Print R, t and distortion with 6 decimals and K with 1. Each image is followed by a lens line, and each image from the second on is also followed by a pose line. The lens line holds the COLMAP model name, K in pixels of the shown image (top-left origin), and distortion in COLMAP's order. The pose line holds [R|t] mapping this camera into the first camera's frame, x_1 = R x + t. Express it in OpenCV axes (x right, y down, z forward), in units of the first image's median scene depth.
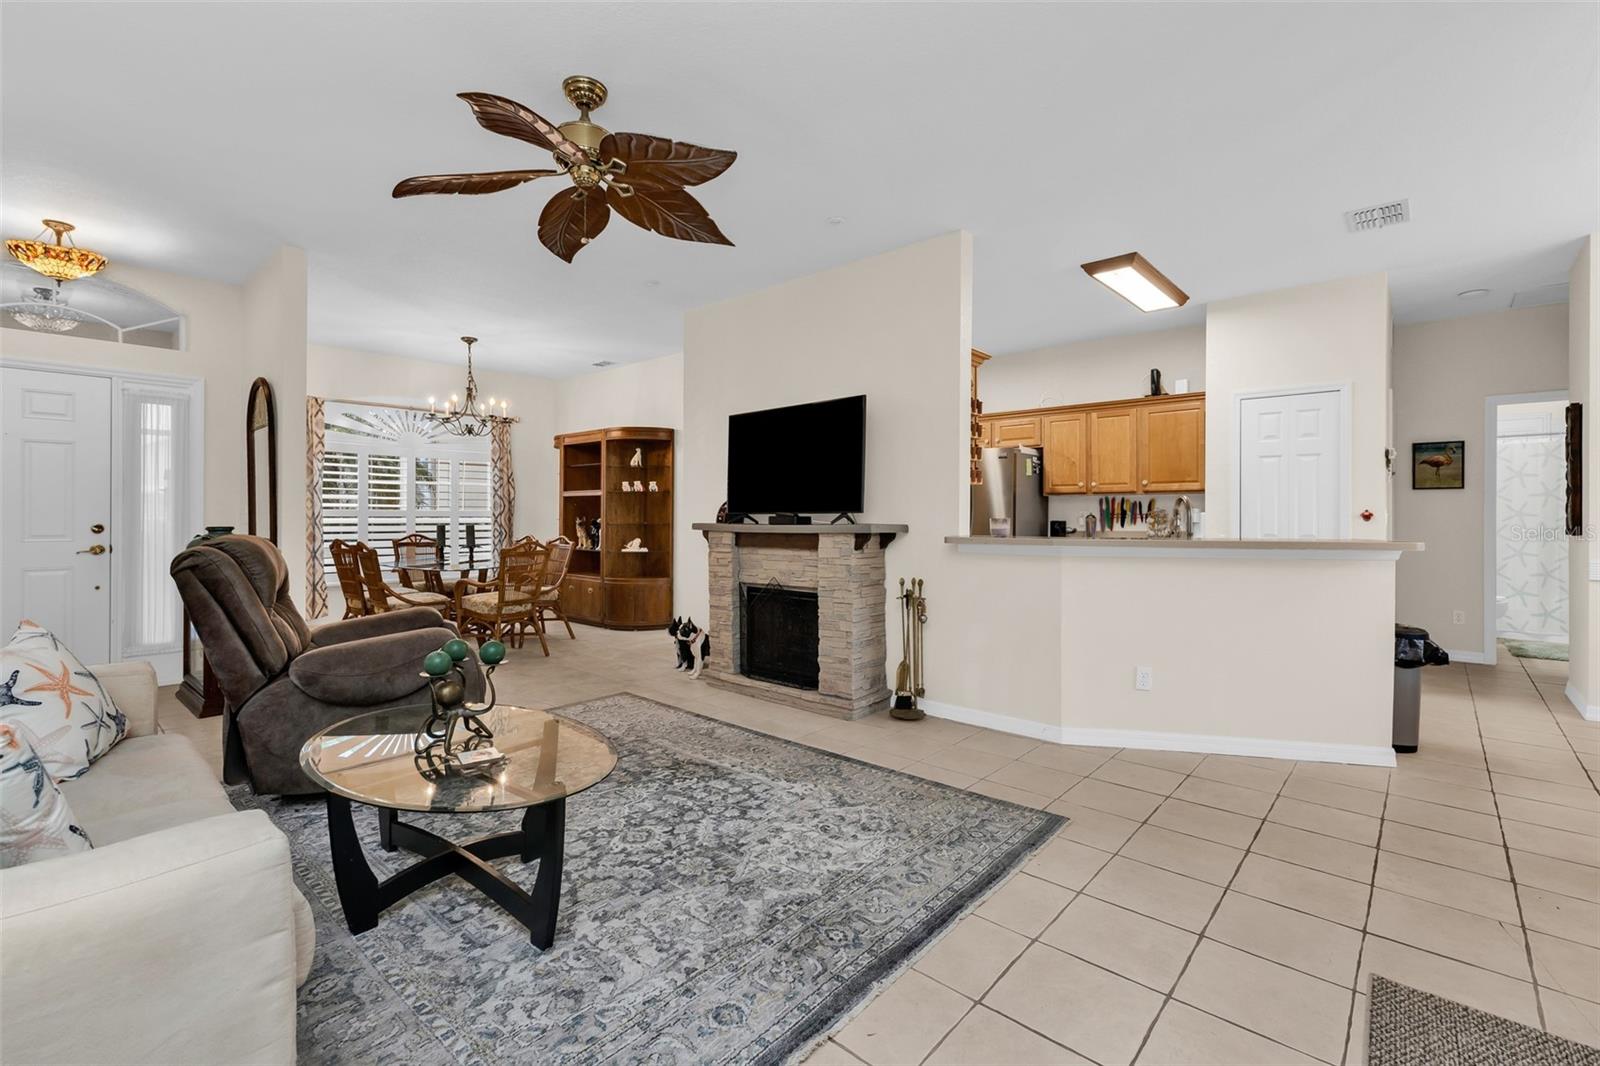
lens RADIAL K [[702.5, 0, 802.3], [0, 702.5, 517.3], [0, 0, 1]] dist [0.009406, -0.003209]
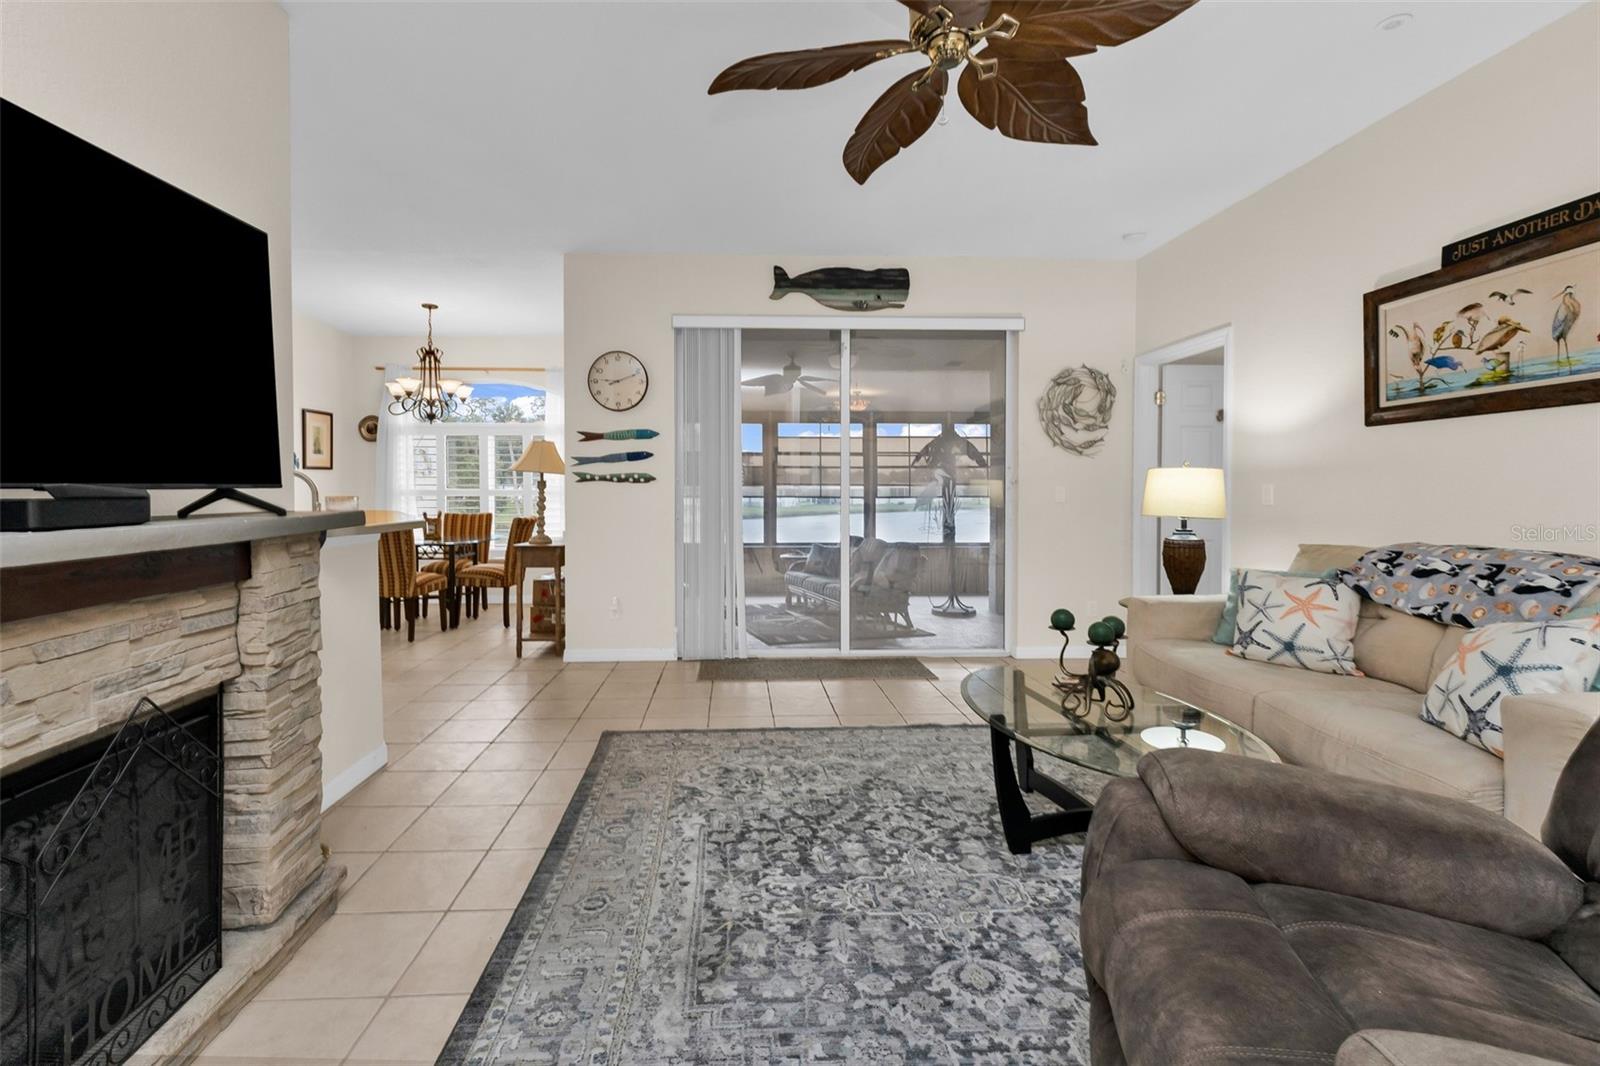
lens RADIAL K [[702.5, 0, 756.3], [0, 702.5, 504.0], [0, 0, 1]] dist [0.009406, -0.003209]
pose [[-0.683630, -0.015125, 0.729672, -0.336758], [0.000635, 0.999773, 0.021318, -0.002996], [-0.729828, 0.015037, -0.683465, 0.773002]]
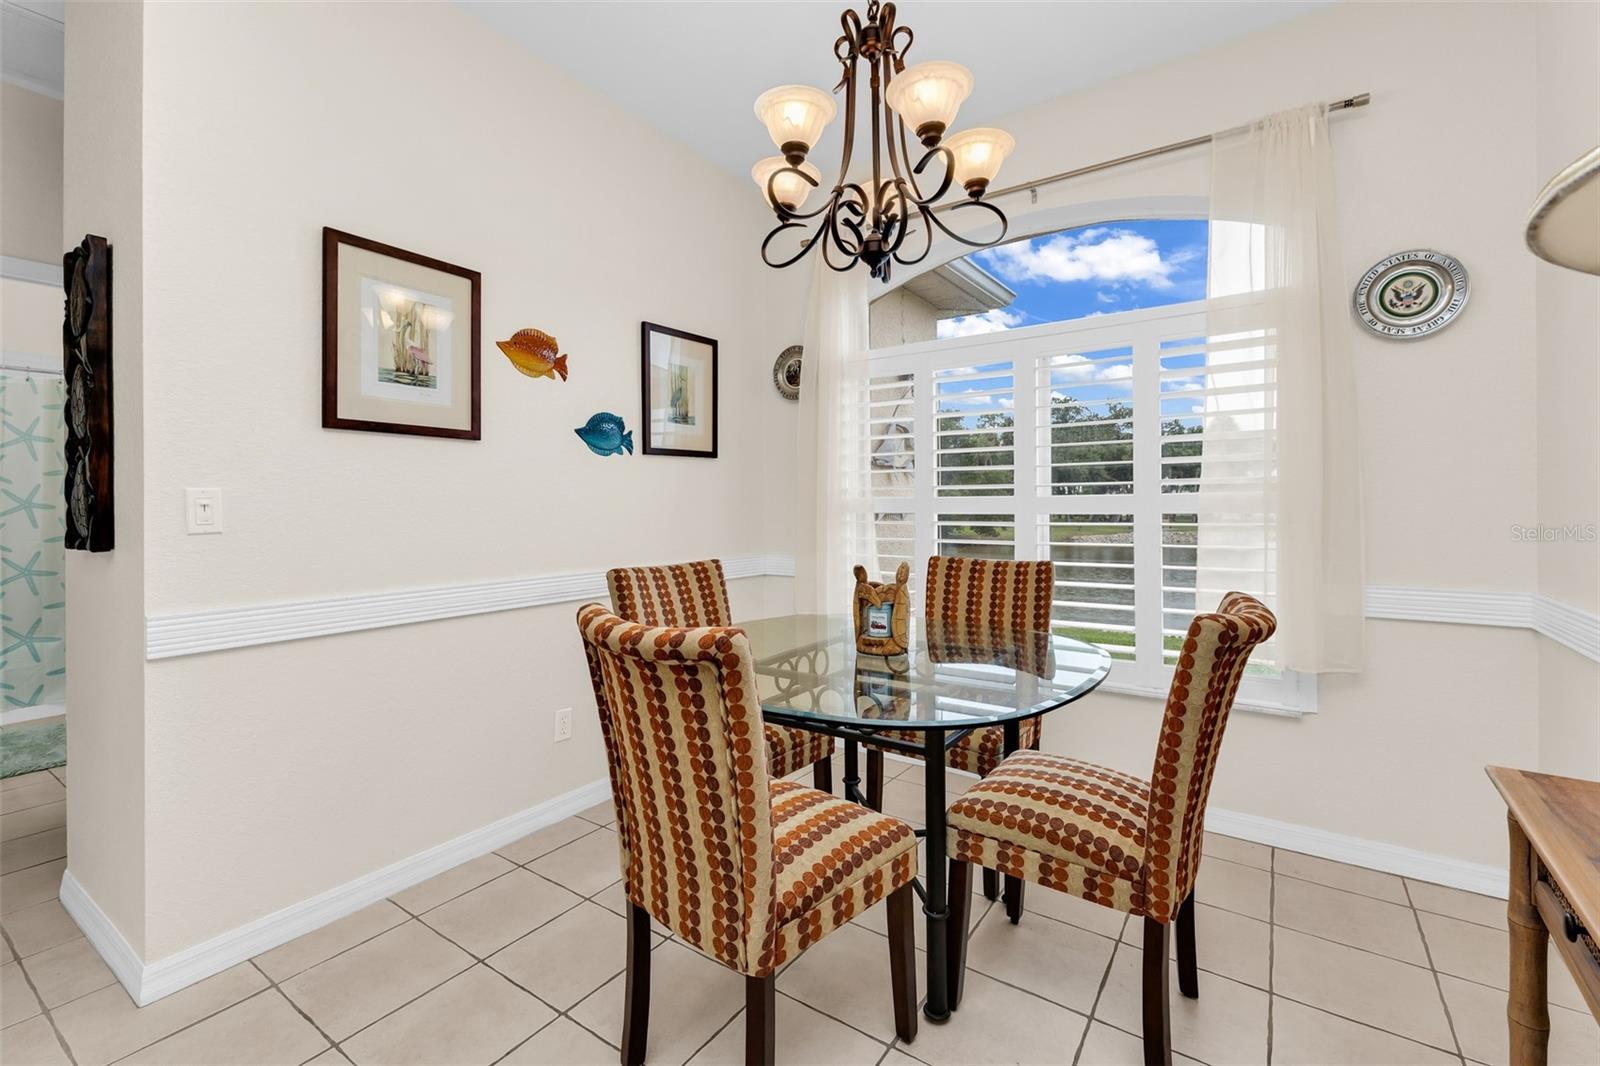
lens RADIAL K [[702.5, 0, 824.4], [0, 702.5, 500.4], [0, 0, 1]] dist [0.009406, -0.003209]
pose [[-0.141333, 0.005743, 0.989945, 0.460045], [0.008541, 0.999953, -0.004582, 0.000934], [-0.989925, 0.007808, -0.141376, 0.472955]]
